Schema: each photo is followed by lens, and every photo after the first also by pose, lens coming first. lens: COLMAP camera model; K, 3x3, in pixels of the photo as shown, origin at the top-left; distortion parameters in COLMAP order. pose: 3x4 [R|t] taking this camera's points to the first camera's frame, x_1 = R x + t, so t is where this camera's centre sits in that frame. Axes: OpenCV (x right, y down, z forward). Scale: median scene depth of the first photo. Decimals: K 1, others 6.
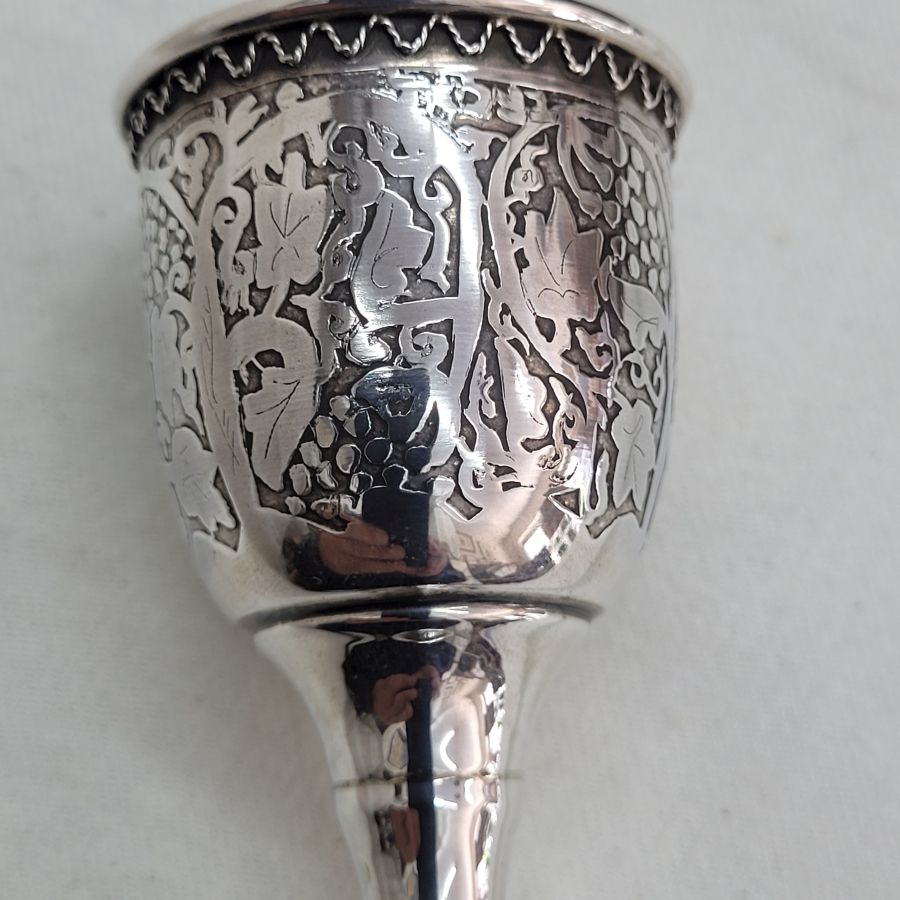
lens RADIAL K [[1724.9, 0, 450.0], [0, 1724.9, 450.0], [0, 0, 1]] dist [0.015374, -0.108701]
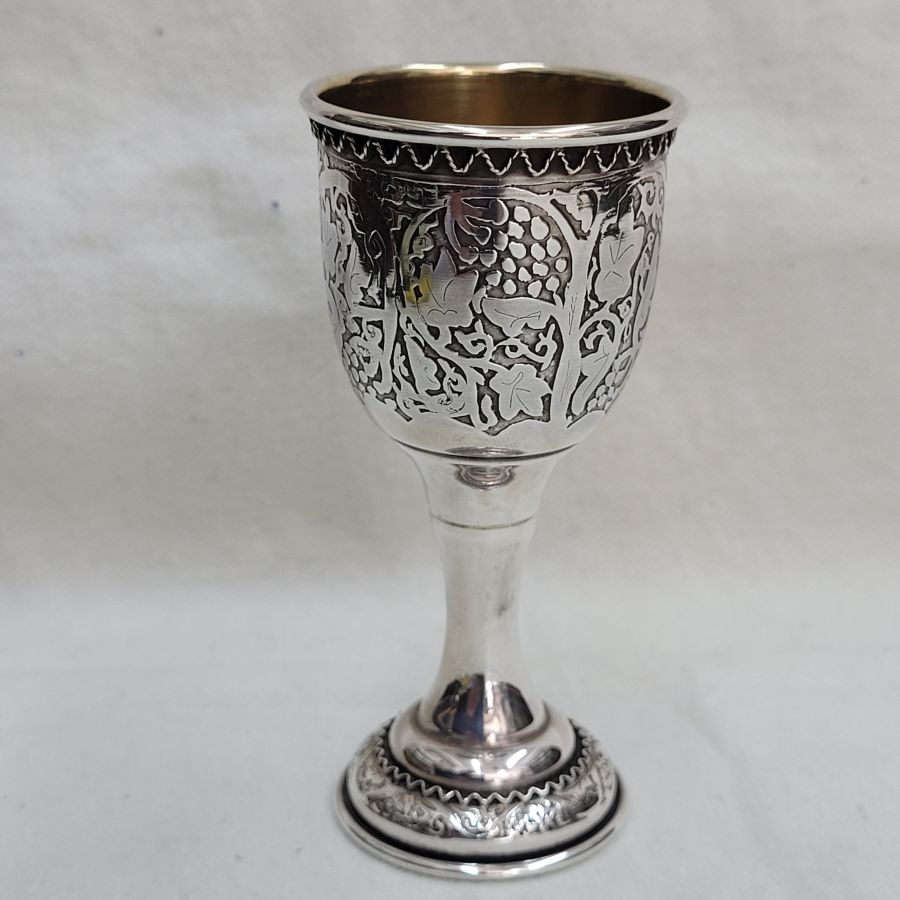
lens RADIAL K [[1724.9, 0, 450.0], [0, 1724.9, 450.0], [0, 0, 1]] dist [0.015374, -0.108701]
pose [[0.703176, 0.296671, -0.646166, 1.154485], [0.105258, 0.855344, 0.507255, -0.800715], [0.703182, -0.424703, 0.570230, 0.007336]]
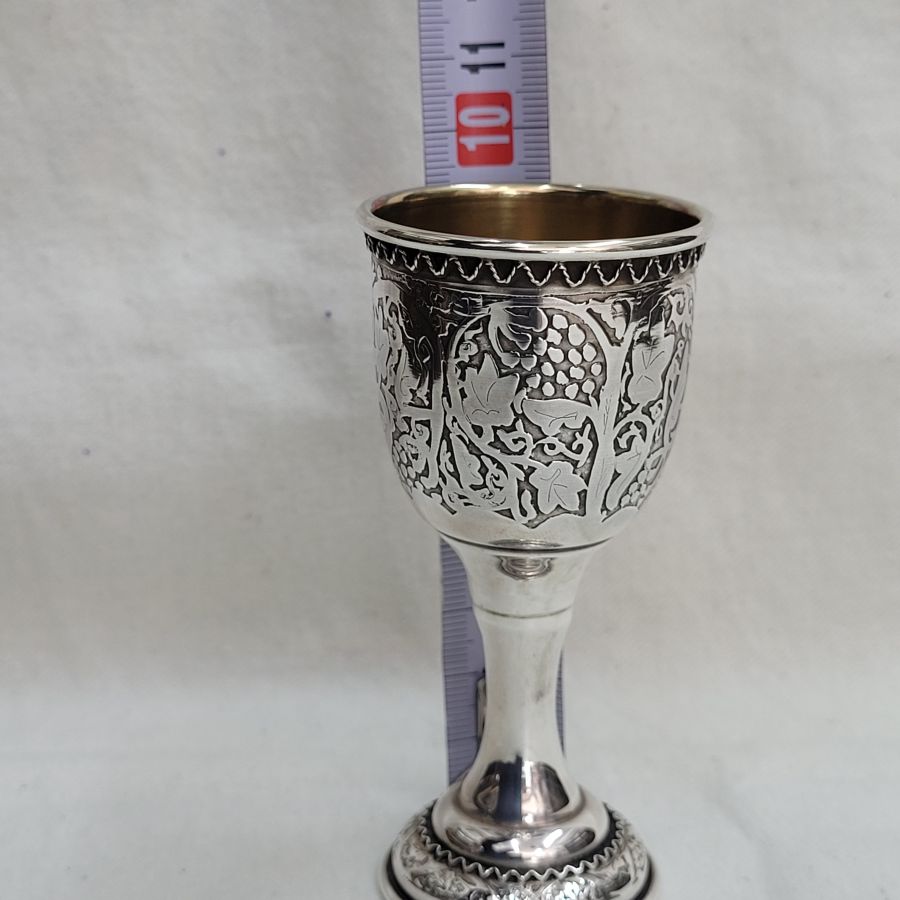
lens RADIAL K [[1776.4, 0, 448.7], [0, 1776.4, 495.0], [0, 0, 1]] dist [0.015771, -0.043079]
pose [[0.685079, 0.272430, -0.675610, 1.275946], [0.109743, 0.878257, 0.465426, -0.857500], [0.720155, -0.392997, 0.571778, -0.106757]]
